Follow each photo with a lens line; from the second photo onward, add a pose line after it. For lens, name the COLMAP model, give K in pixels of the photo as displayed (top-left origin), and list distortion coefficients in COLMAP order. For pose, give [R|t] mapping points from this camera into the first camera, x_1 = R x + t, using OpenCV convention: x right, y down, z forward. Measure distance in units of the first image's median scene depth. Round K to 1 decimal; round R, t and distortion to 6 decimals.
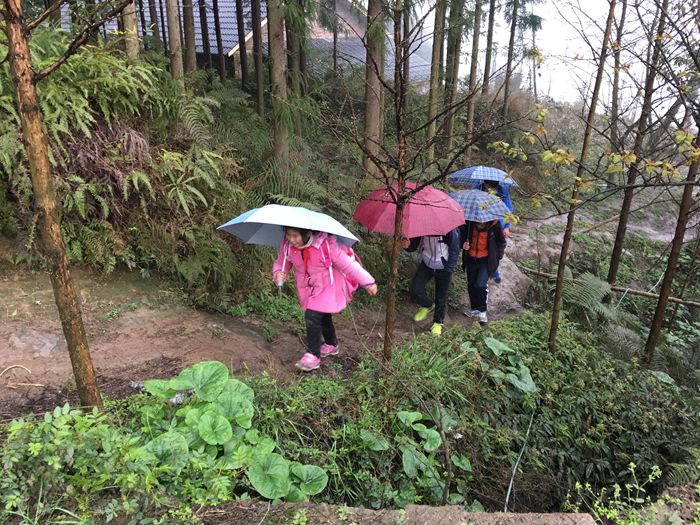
lens RADIAL K [[584.7, 0, 350.0], [0, 584.7, 262.5], [0, 0, 1]] dist [0.076591, -0.100875]
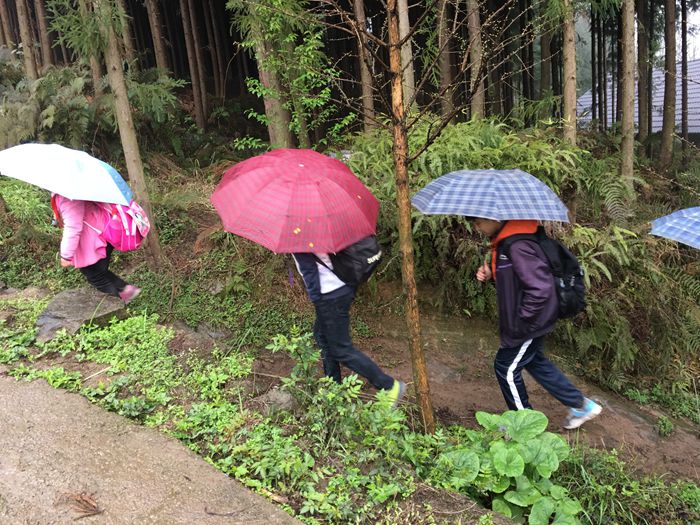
lens RADIAL K [[584.7, 0, 350.0], [0, 584.7, 262.5], [0, 0, 1]] dist [0.076591, -0.100875]
pose [[0.707811, 0.085423, -0.701218, 0.155794], [-0.180820, 0.981499, -0.062953, 0.018561], [0.682867, 0.171354, 0.710162, -0.028396]]
